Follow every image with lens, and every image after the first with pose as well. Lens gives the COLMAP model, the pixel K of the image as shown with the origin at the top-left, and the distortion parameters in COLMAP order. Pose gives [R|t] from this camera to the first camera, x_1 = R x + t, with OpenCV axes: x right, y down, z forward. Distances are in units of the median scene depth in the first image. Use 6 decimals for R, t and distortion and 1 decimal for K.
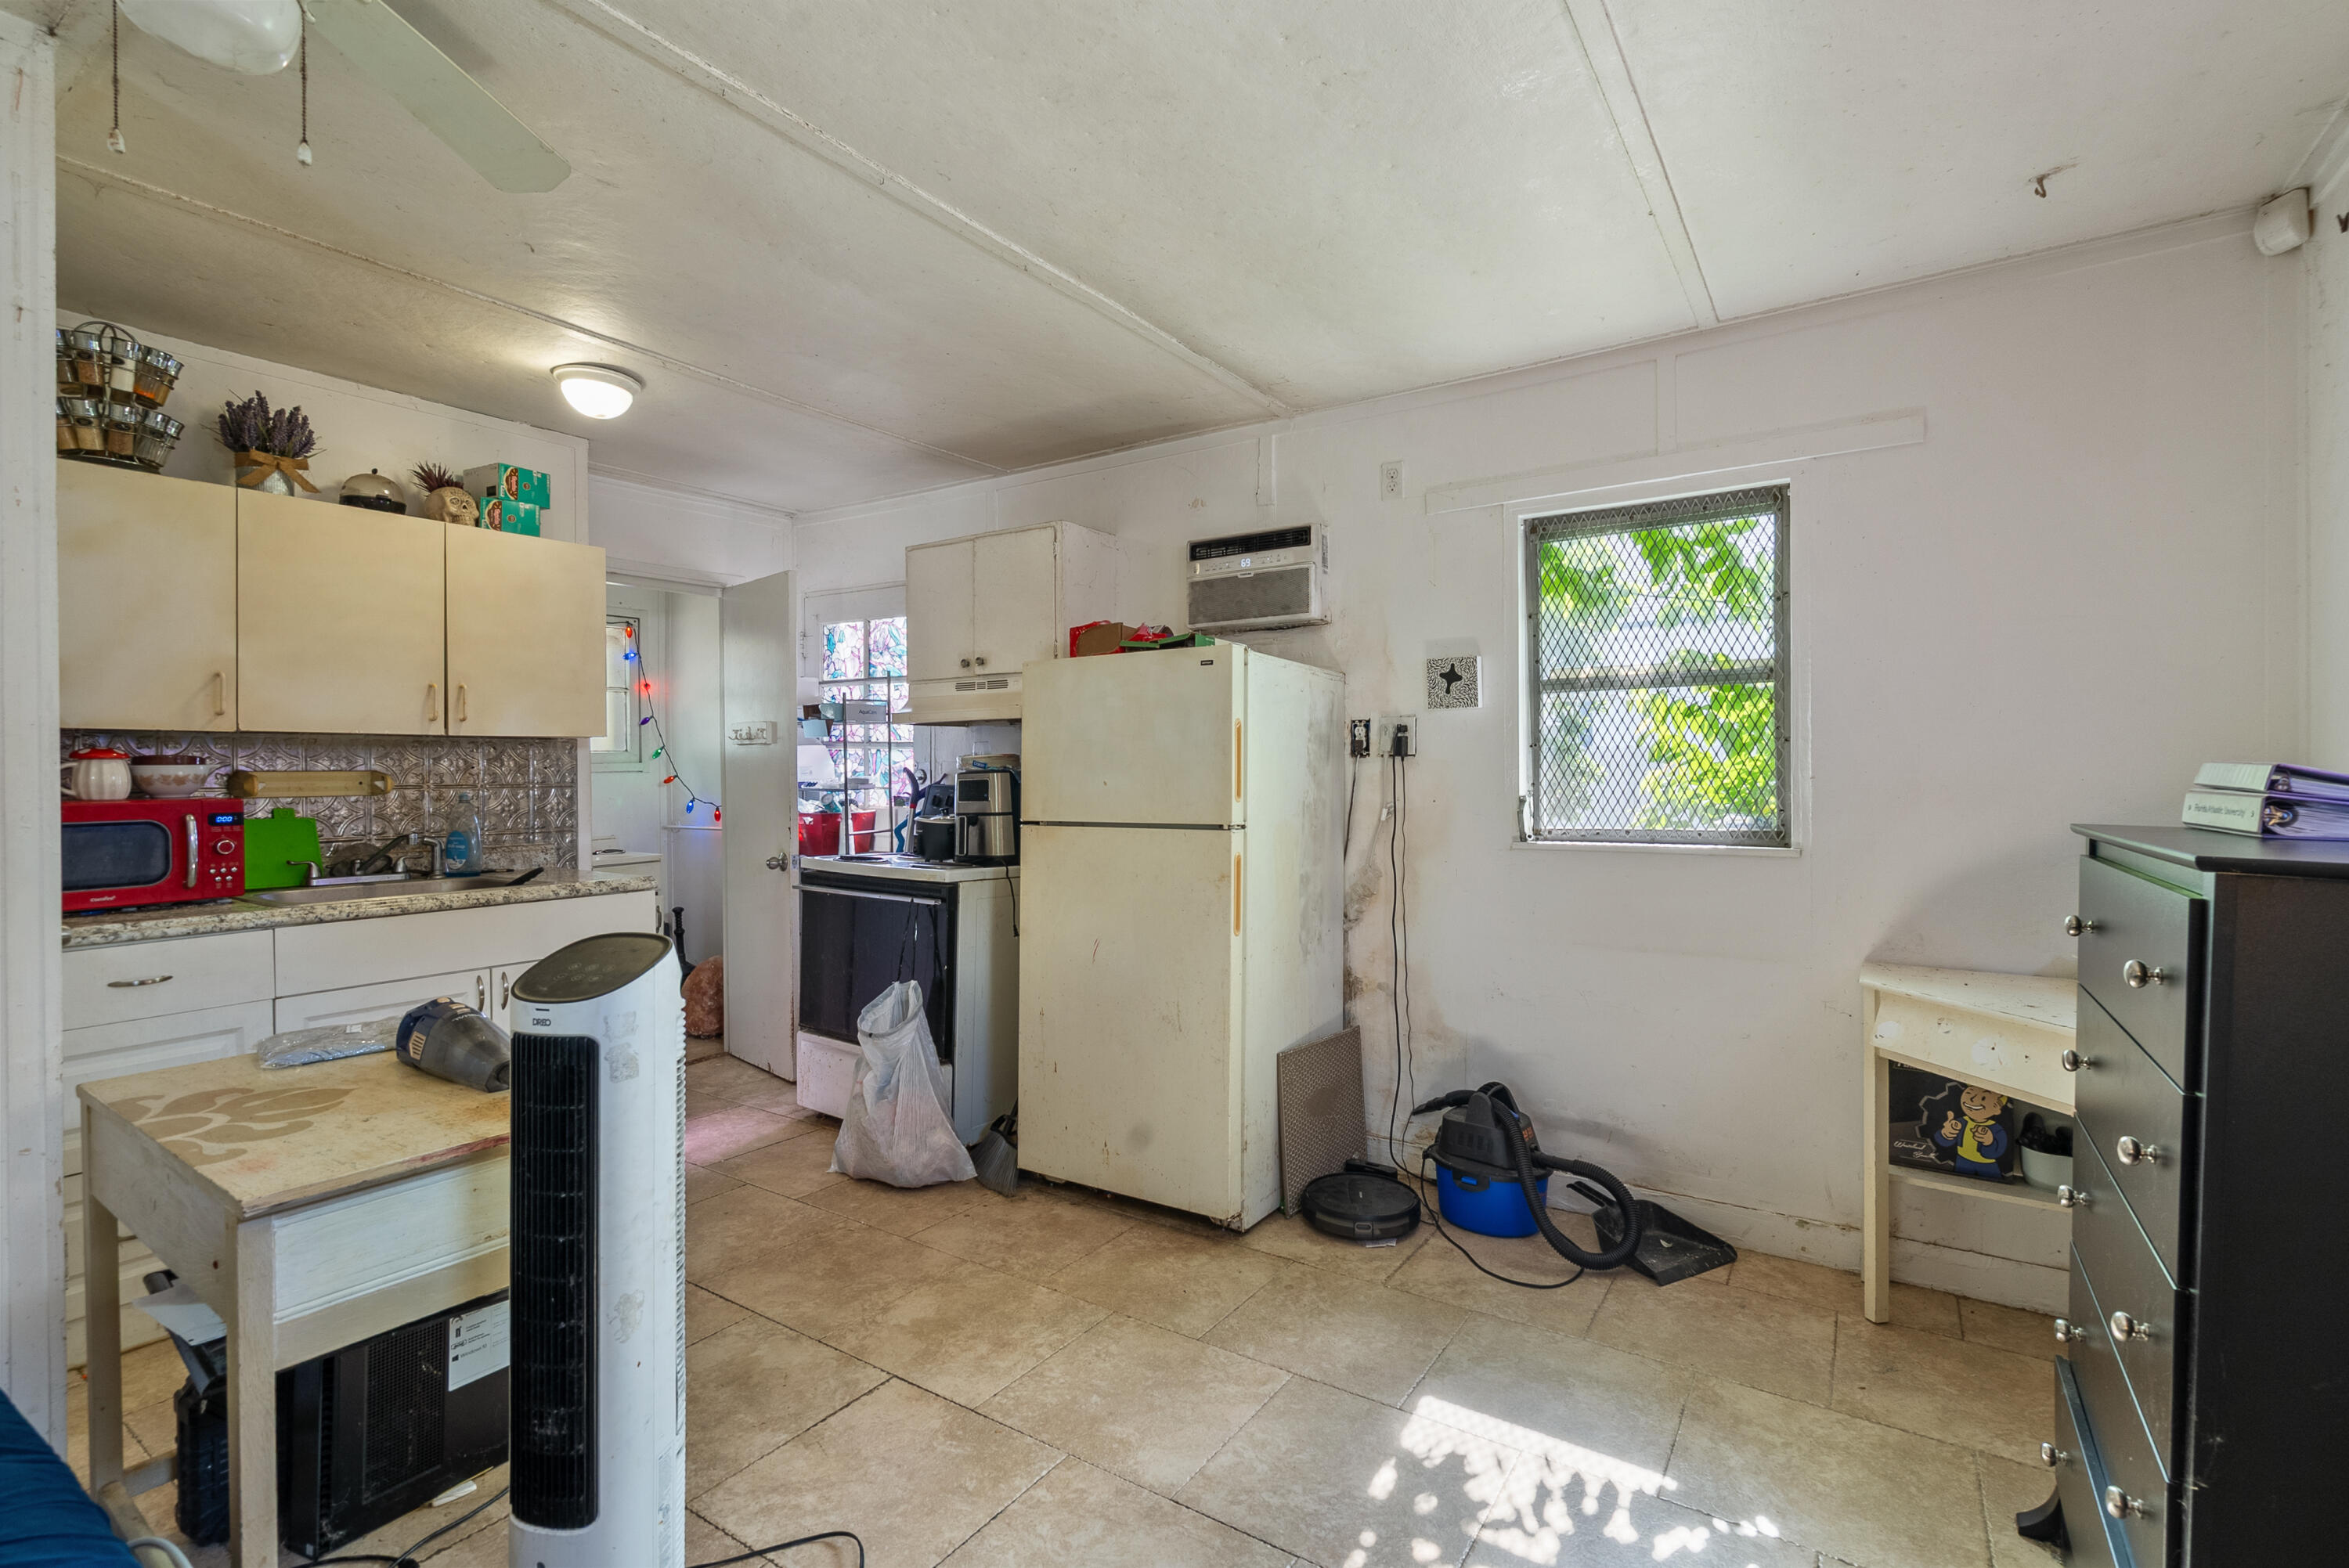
lens RADIAL K [[1064.5, 0, 1179.1], [0, 1064.5, 770.5], [0, 0, 1]] dist [-0.011877, 0.006723]
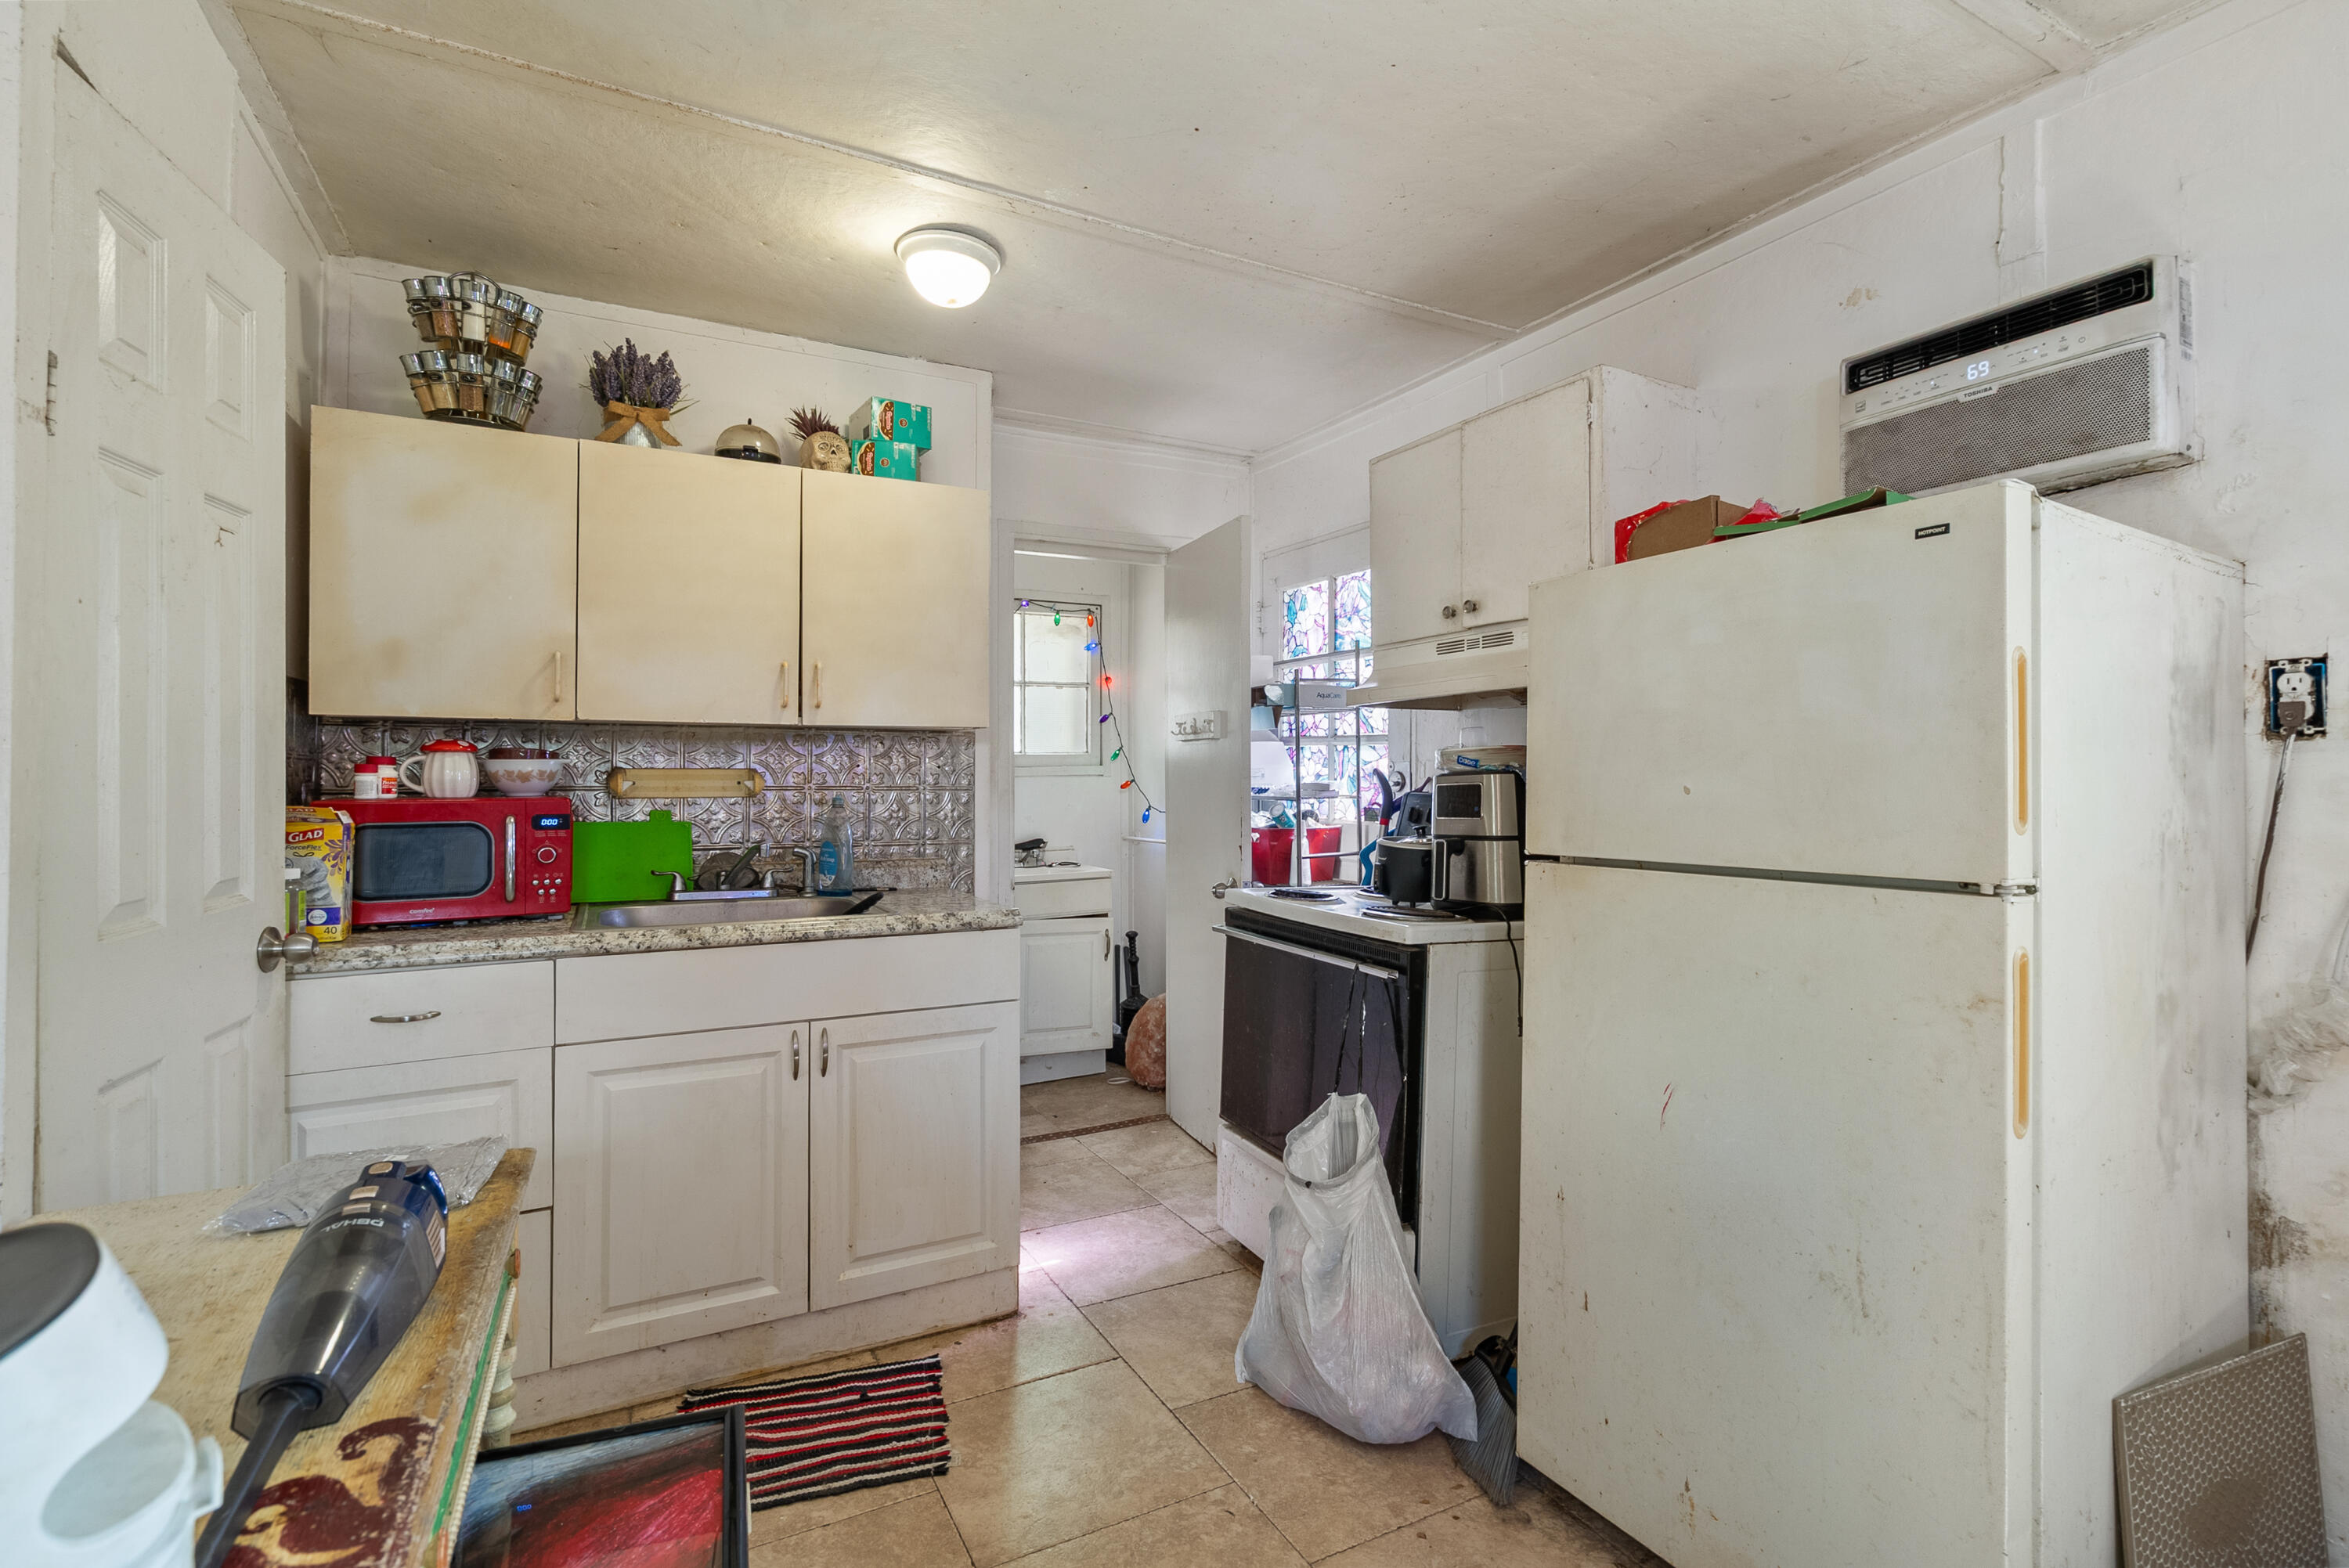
lens RADIAL K [[1064.5, 0, 1179.1], [0, 1064.5, 770.5], [0, 0, 1]] dist [-0.011877, 0.006723]
pose [[0.880478, -0.000109, -0.474088, -0.036653], [-0.004913, 0.999944, -0.009354, 0.007442], [0.474062, 0.010566, 0.880428, 0.368511]]
